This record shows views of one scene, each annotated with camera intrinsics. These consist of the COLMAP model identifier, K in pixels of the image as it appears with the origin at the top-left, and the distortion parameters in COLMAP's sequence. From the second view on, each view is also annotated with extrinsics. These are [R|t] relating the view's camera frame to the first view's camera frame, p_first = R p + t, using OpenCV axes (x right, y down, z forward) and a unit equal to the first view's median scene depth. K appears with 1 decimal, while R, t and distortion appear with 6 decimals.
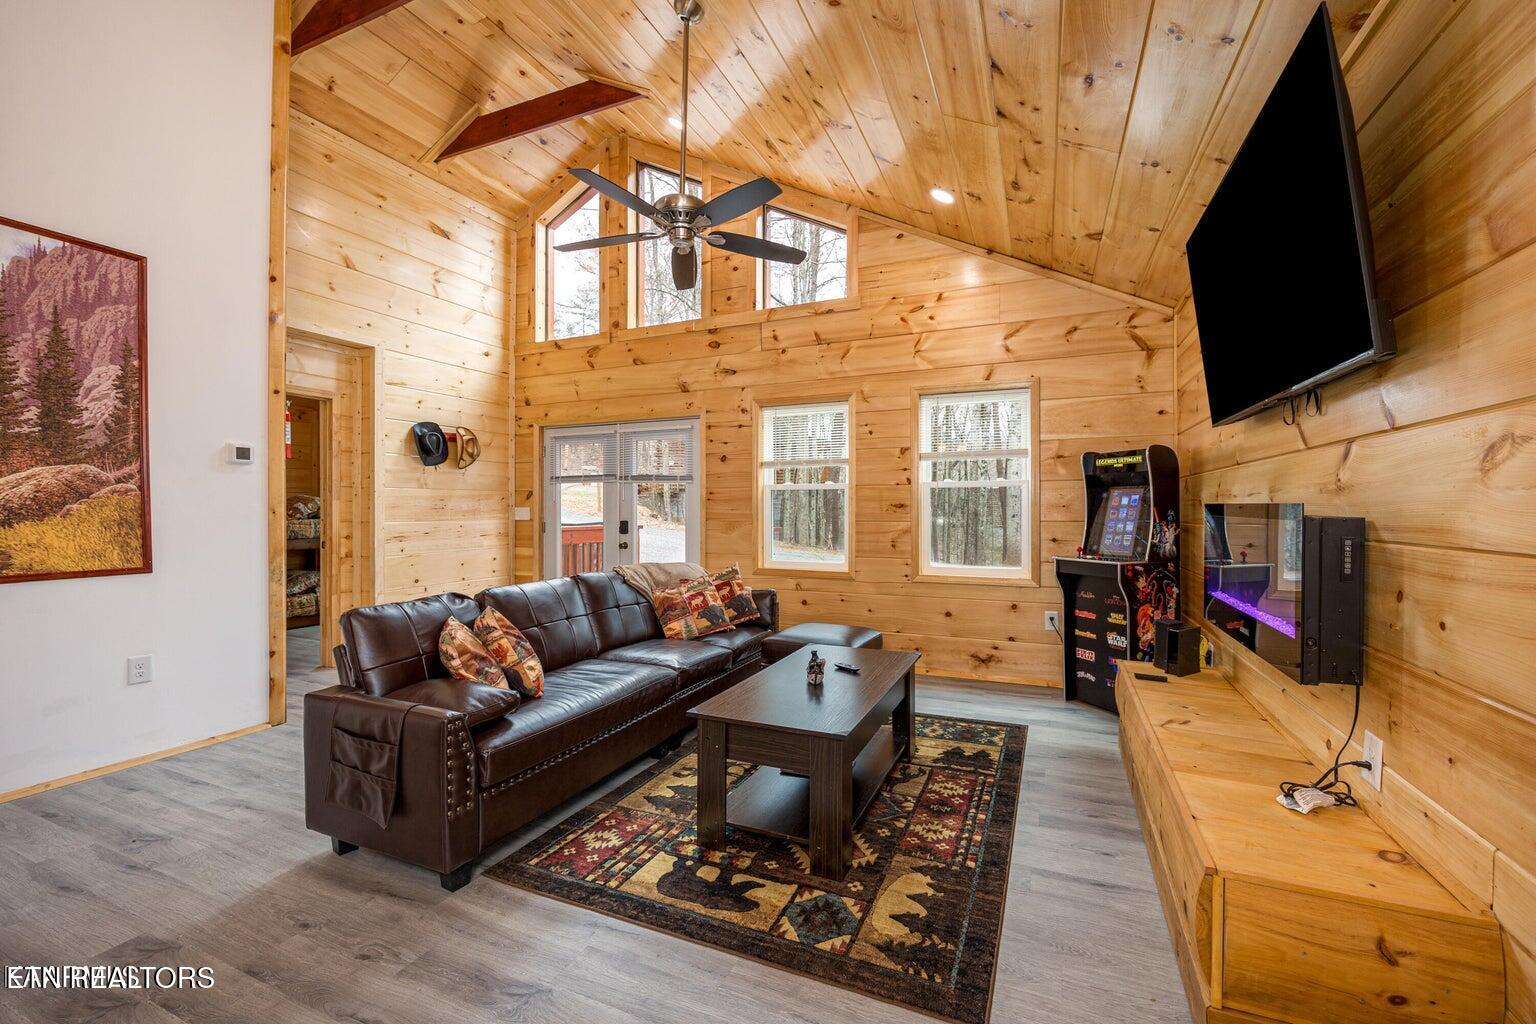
lens RADIAL K [[634.4, 0, 768.0], [0, 634.4, 512.0], [0, 0, 1]] dist [-0.003241, -0.000418]
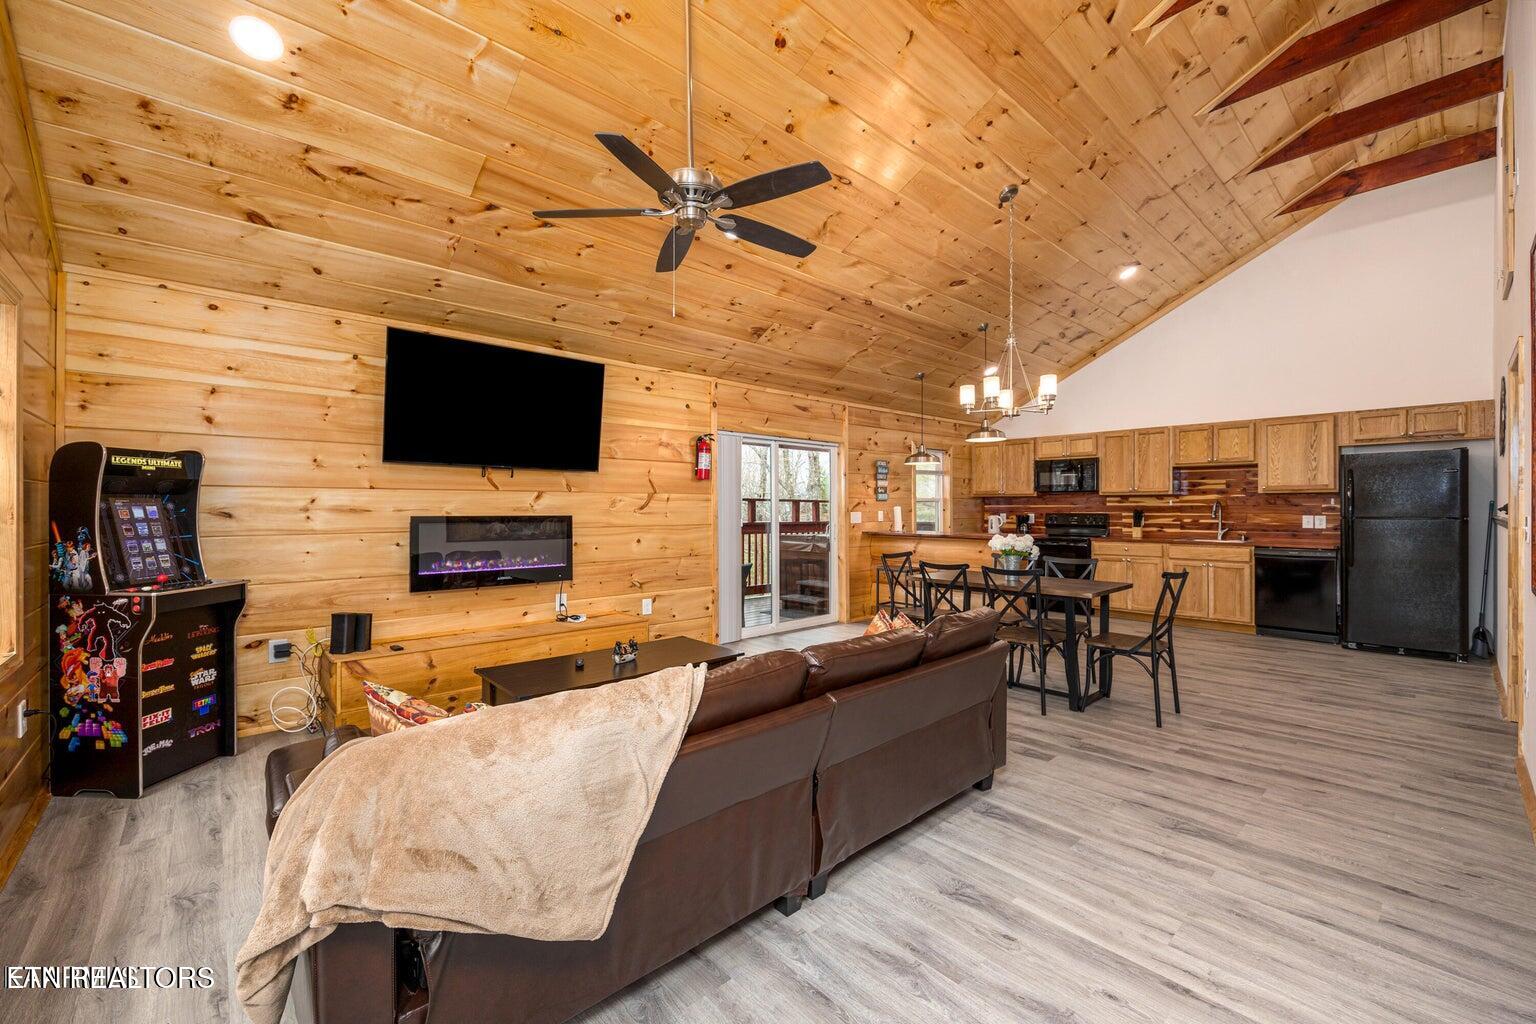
lens RADIAL K [[634.4, 0, 768.0], [0, 634.4, 512.0], [0, 0, 1]] dist [-0.003241, -0.000418]
pose [[-0.912520, 0.004105, 0.409010, -0.396414], [0.007657, 0.999946, 0.007047, -0.015545], [-0.408959, 0.009563, -0.912502, 1.185848]]
